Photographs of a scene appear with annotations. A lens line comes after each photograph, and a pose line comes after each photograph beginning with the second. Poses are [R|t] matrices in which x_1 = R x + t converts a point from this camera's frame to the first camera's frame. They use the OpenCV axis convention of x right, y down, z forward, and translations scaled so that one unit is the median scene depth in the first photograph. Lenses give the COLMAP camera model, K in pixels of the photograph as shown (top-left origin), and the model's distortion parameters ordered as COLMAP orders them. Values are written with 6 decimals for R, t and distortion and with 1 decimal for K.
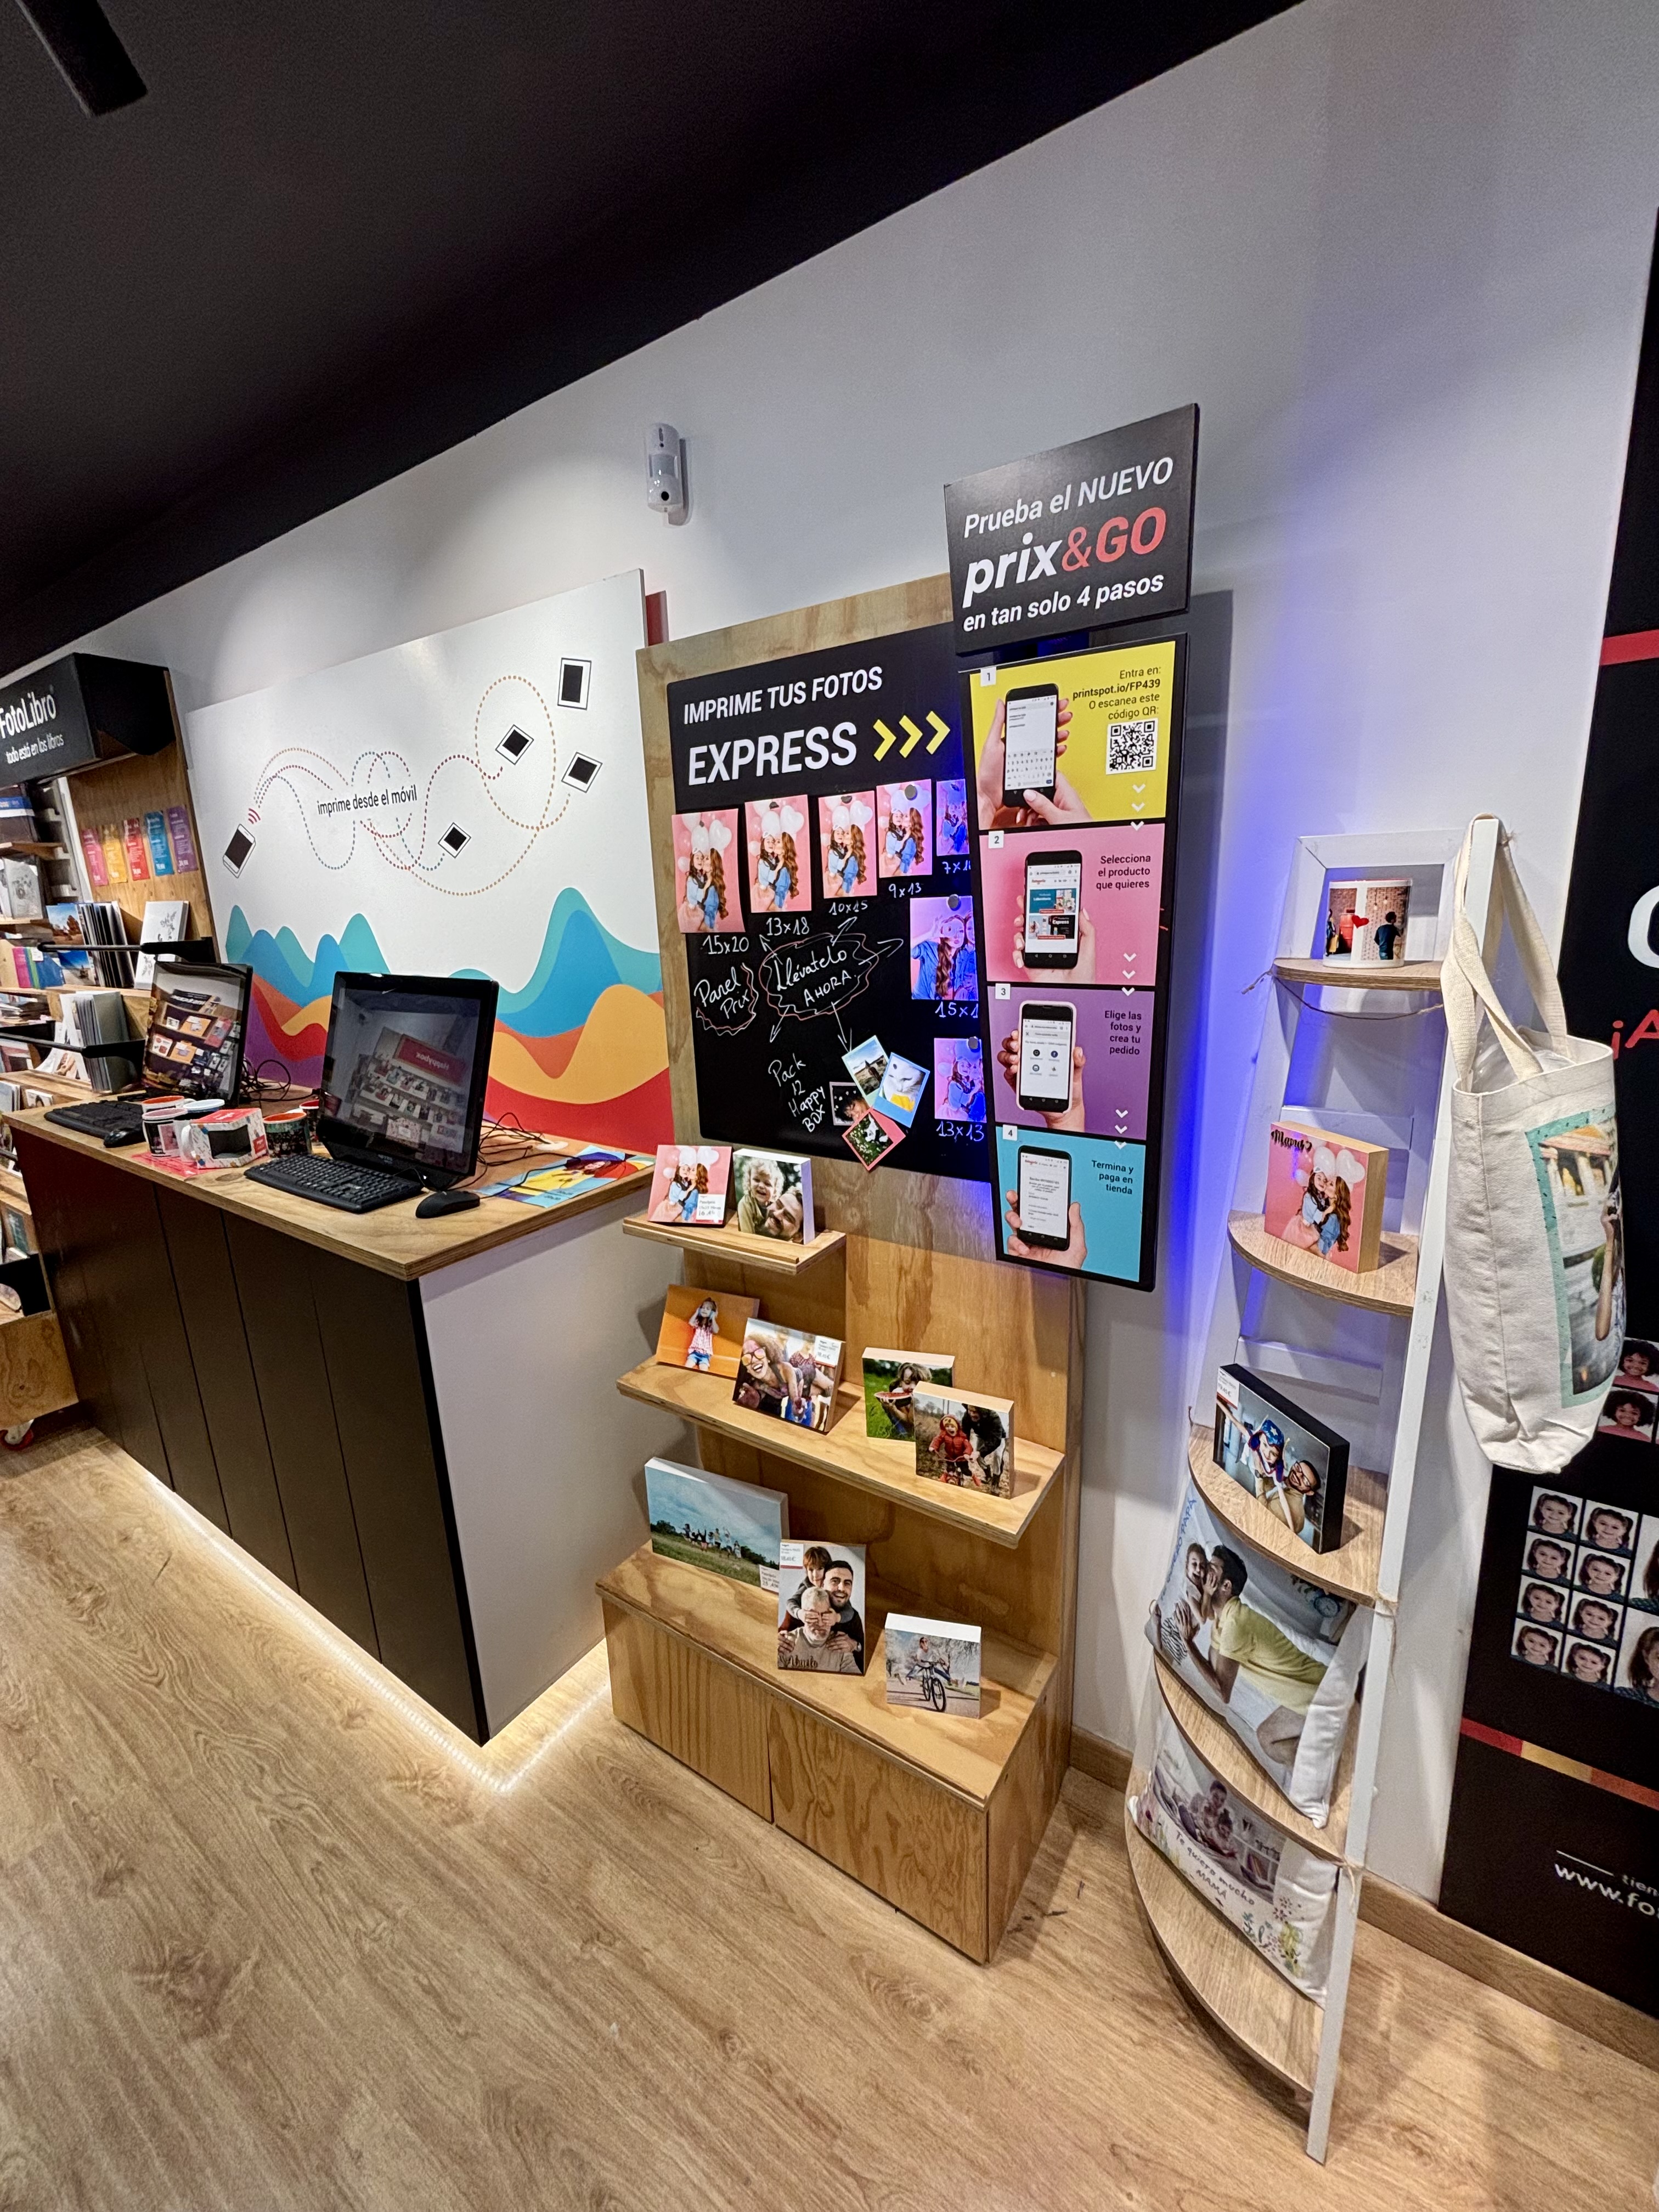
lens RADIAL K [[891.8, 0, 836.7], [0, 891.8, 1109.2], [0, 0, 1]] dist [-0.000293, 0.000300]
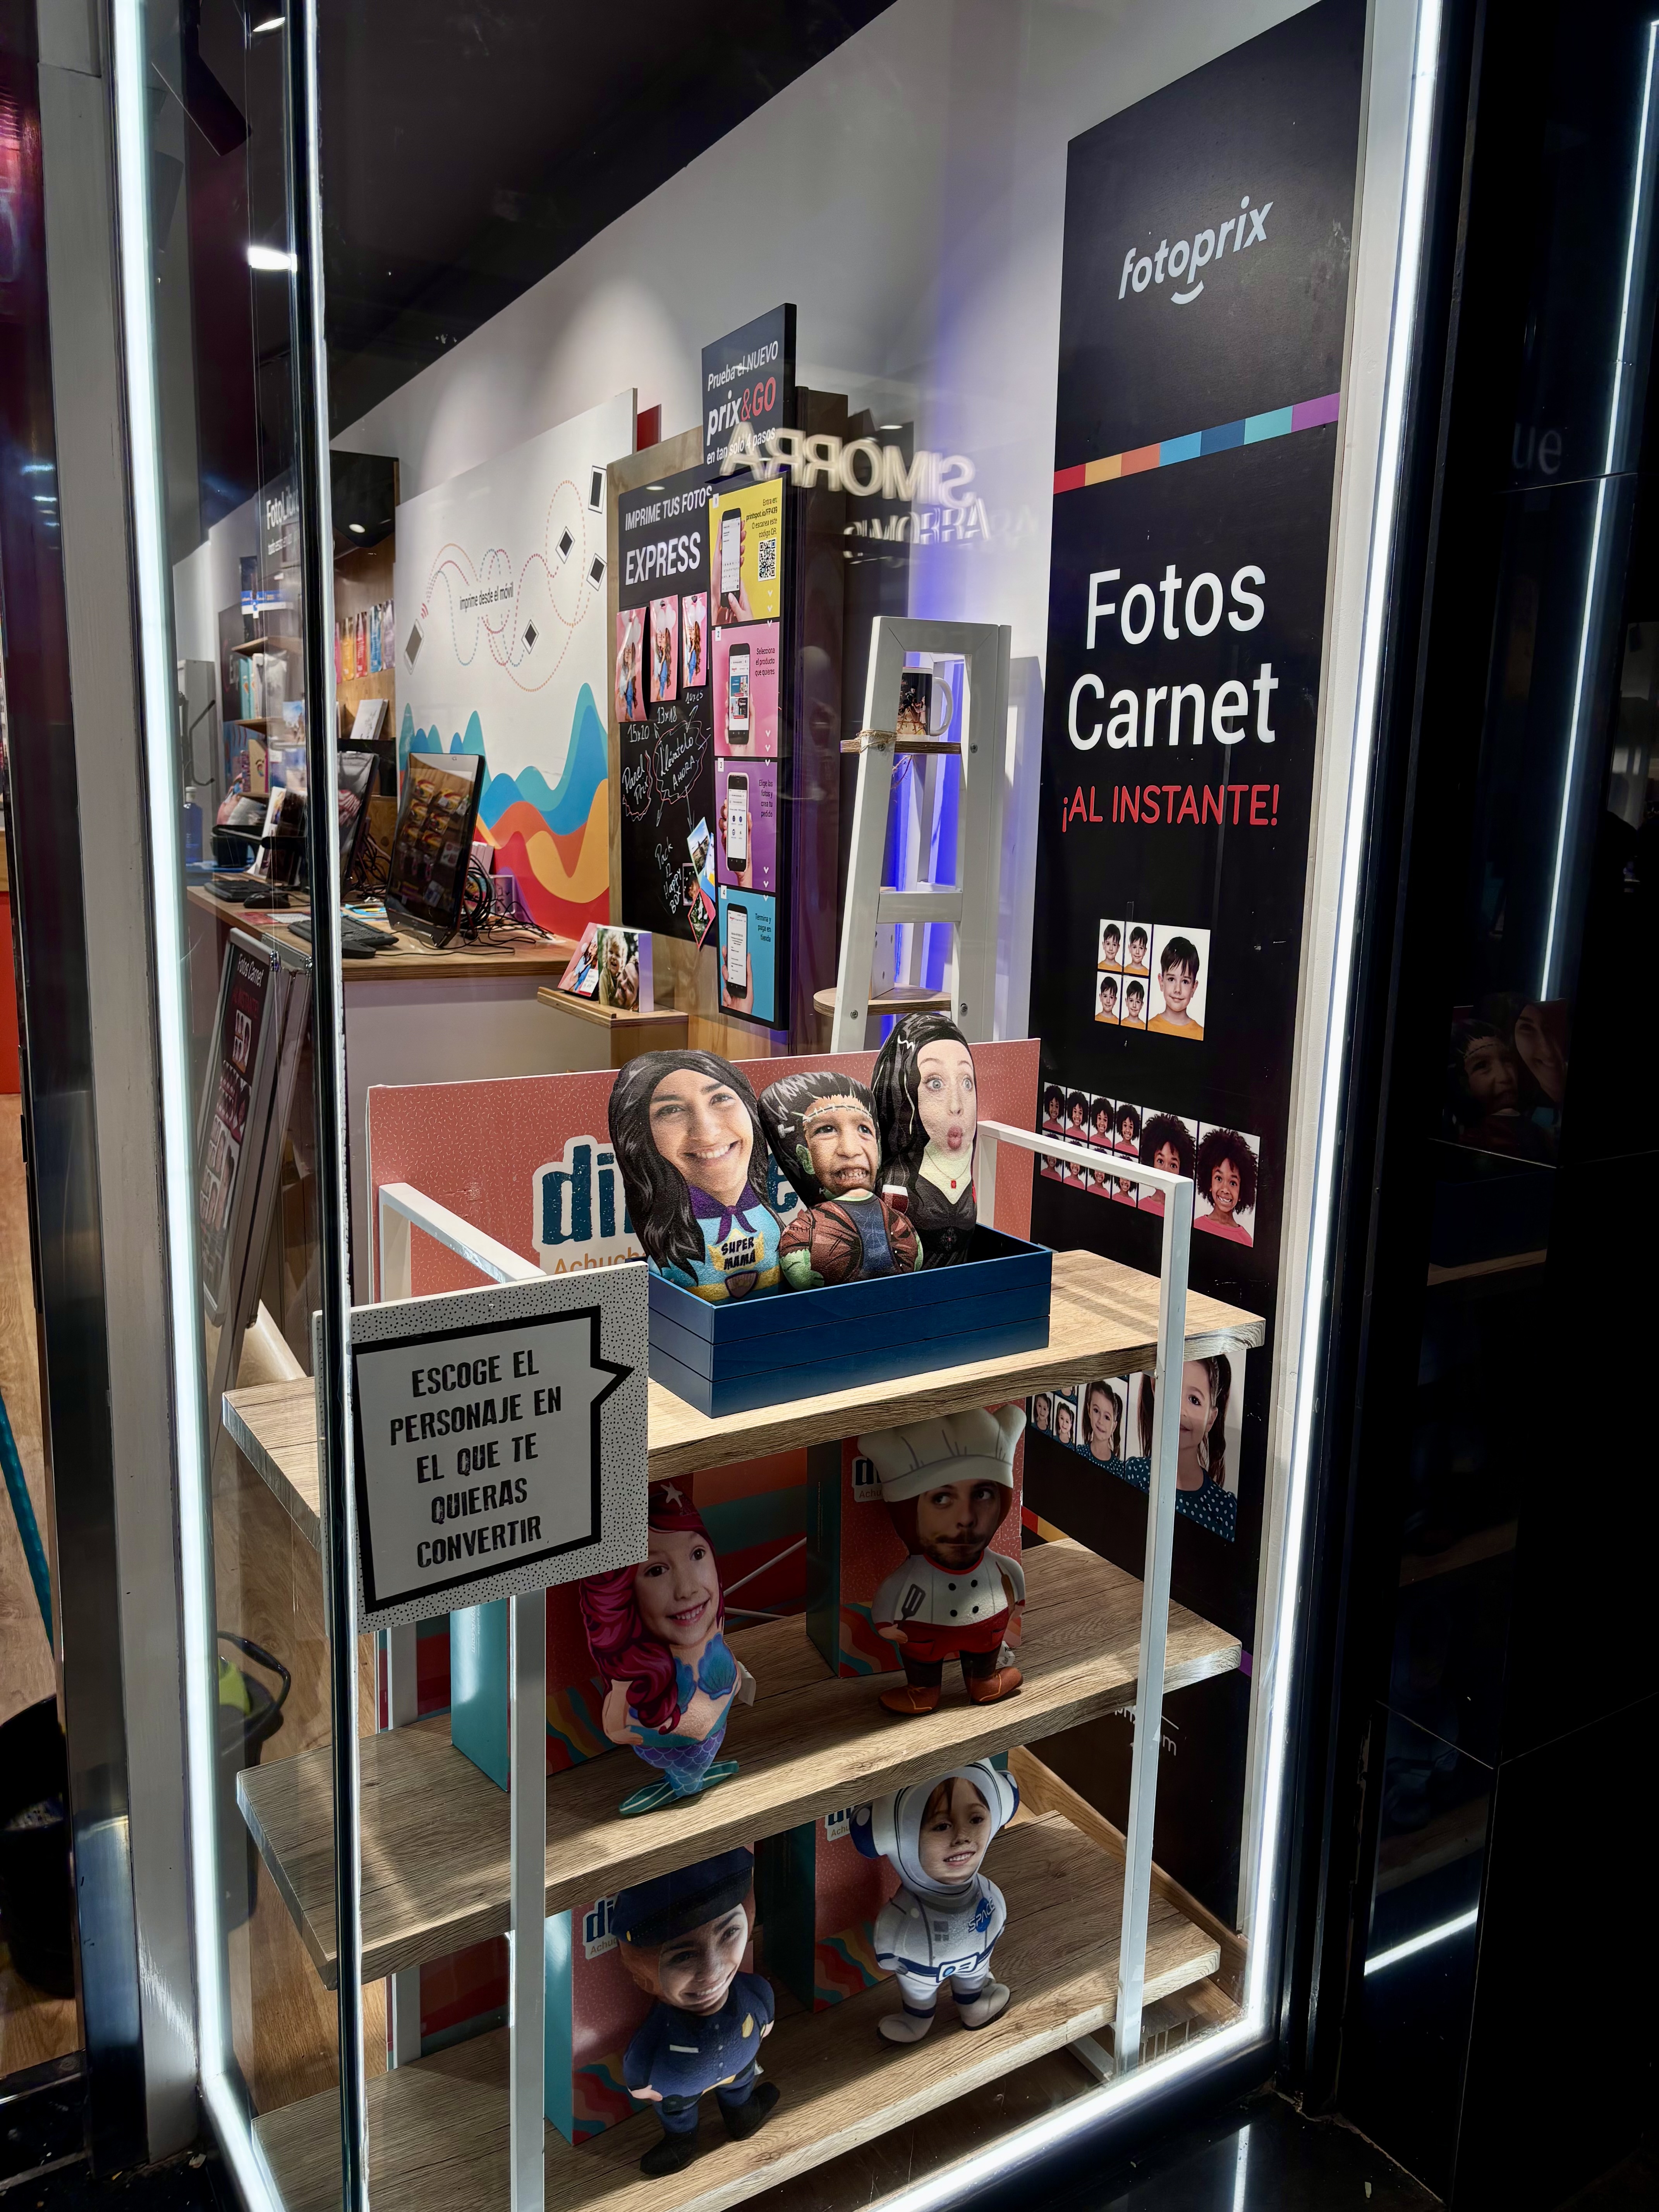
lens RADIAL K [[1682.1, 0, 859.0], [0, 1682.1, 1091.7], [0, 0, 1]] dist [0.048531, -0.051933]
pose [[0.886050, 0.138134, -0.442531, 1.083098], [-0.160083, 0.987025, -0.012428, 0.225907], [0.435073, 0.081854, 0.896667, -0.674634]]
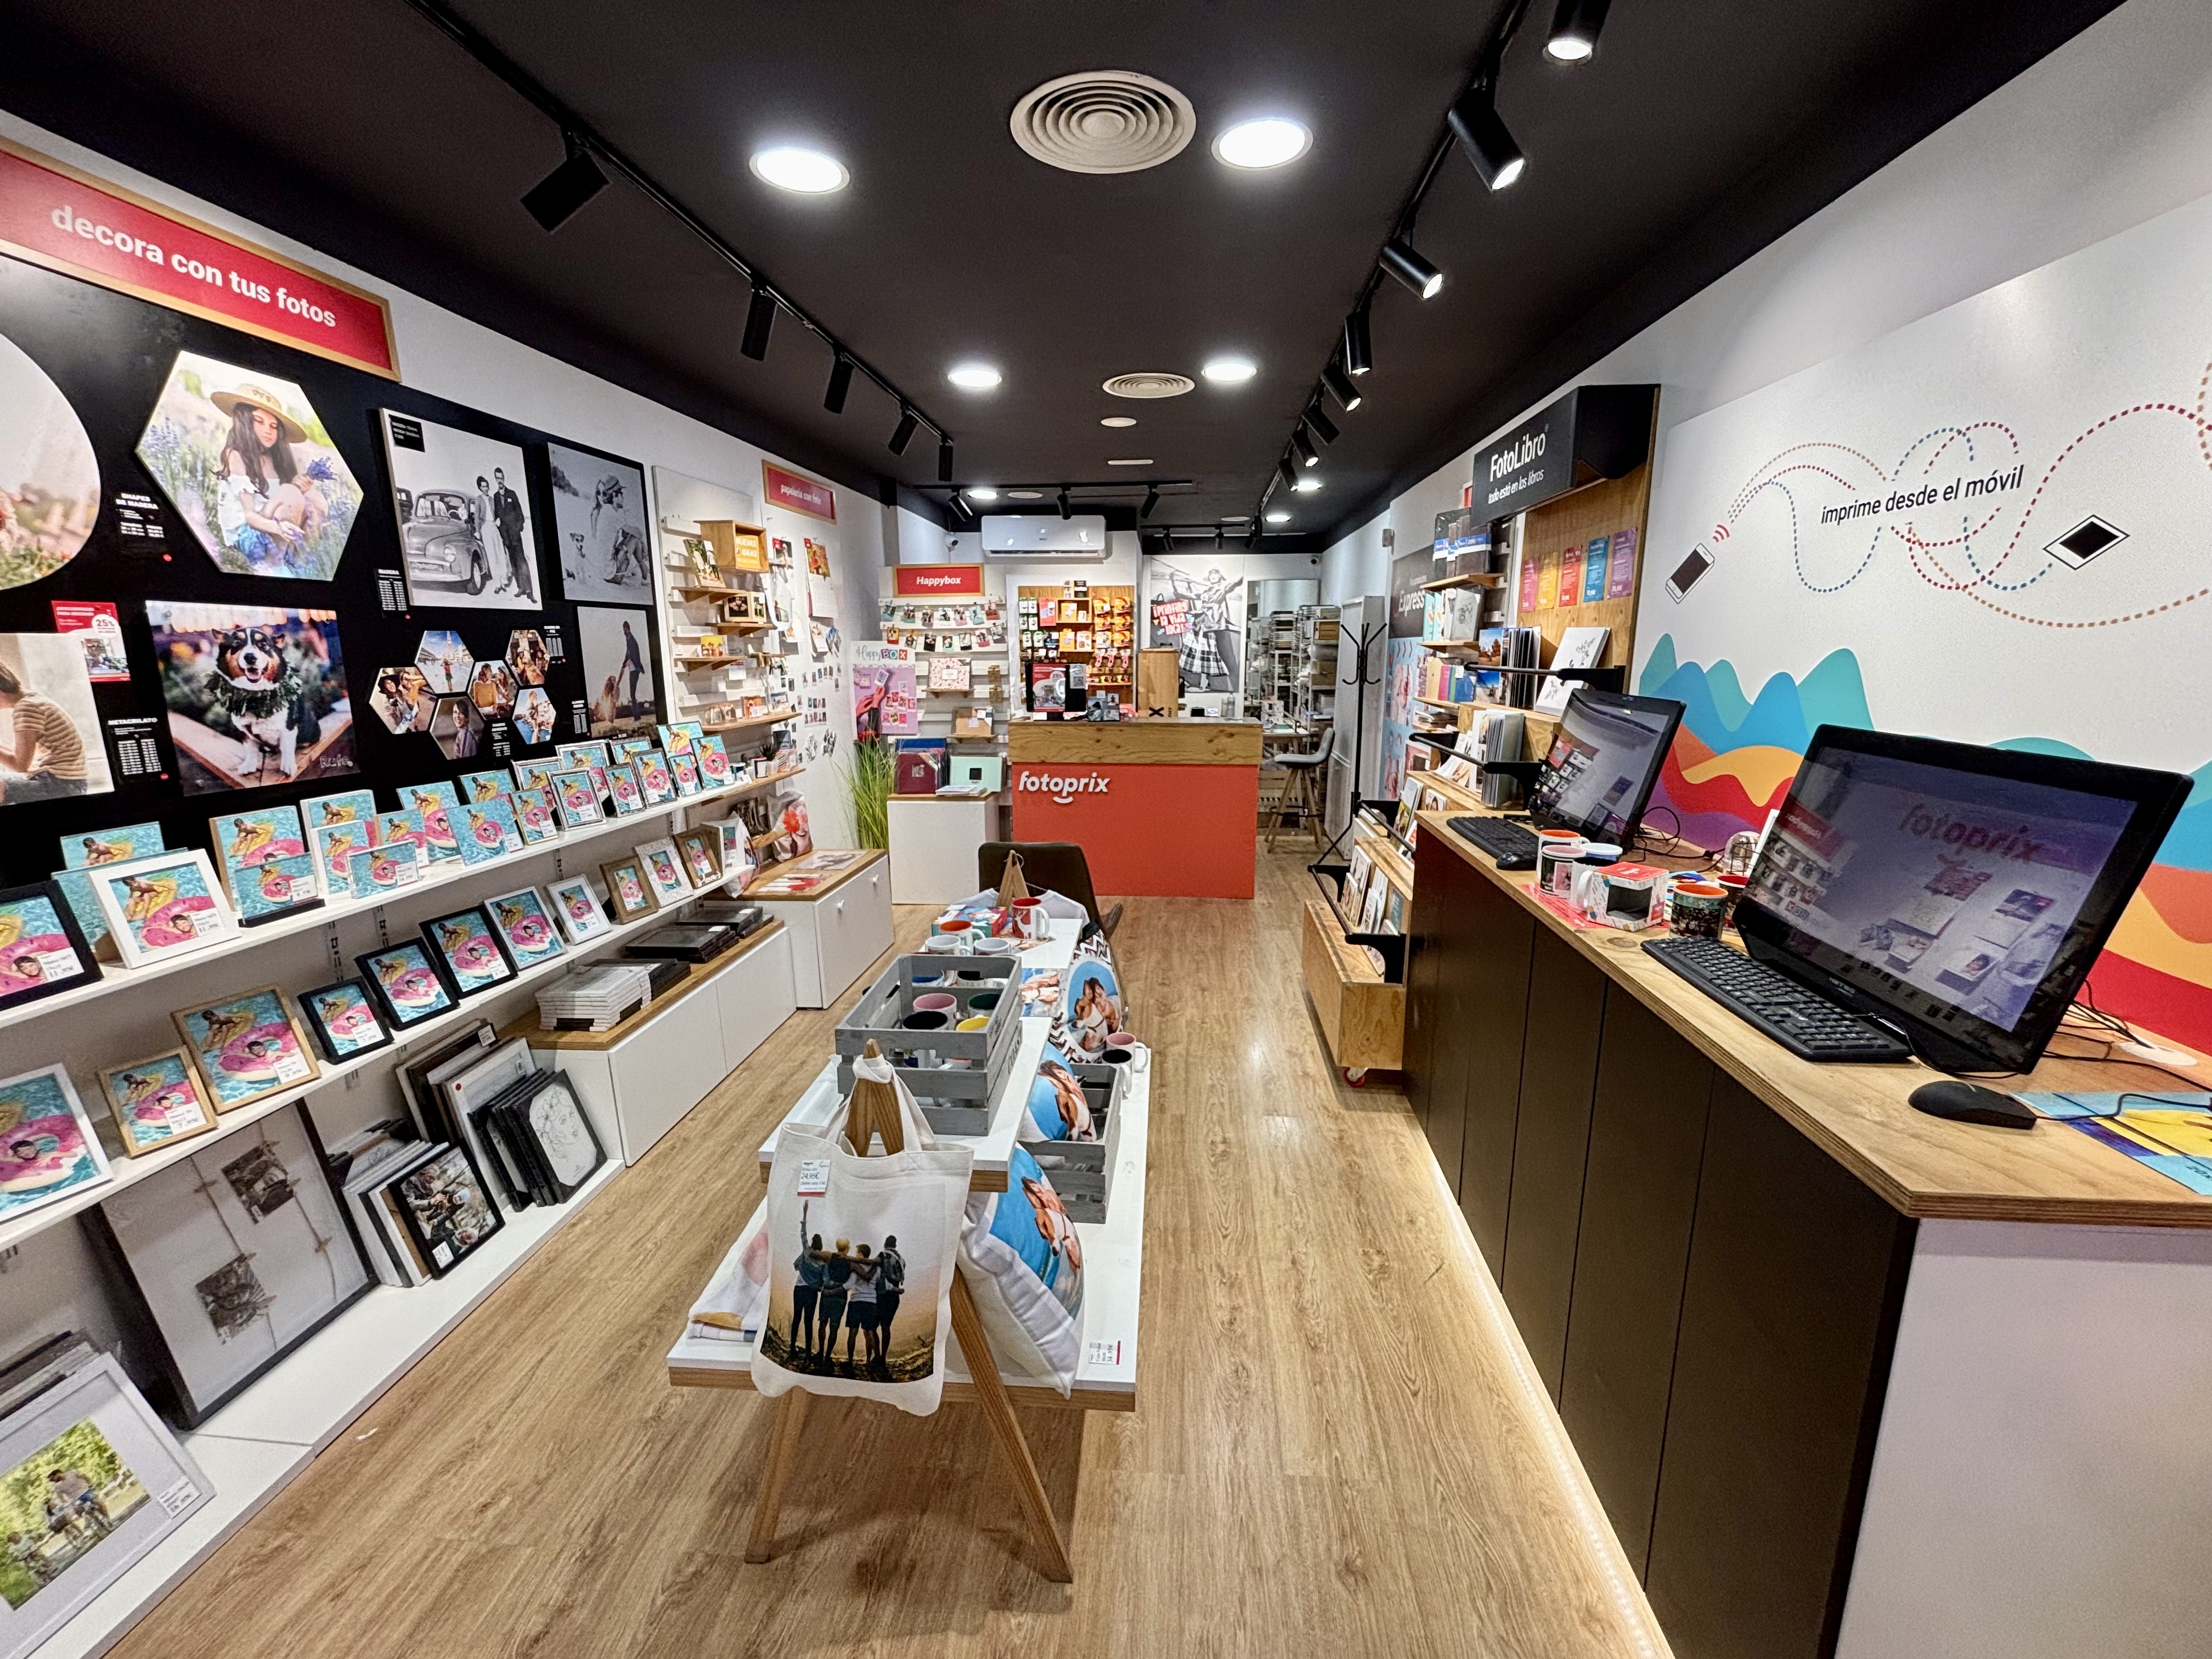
lens RADIAL K [[891.8, 0, 1105.1], [0, 891.8, 828.5], [0, 0, 1]] dist [-0.000293, 0.000300]
pose [[0.485548, 0.203575, -0.850177, -0.238598], [-0.209996, 0.971194, 0.112621, -0.029239], [0.848613, 0.123851, 0.514311, 0.115886]]
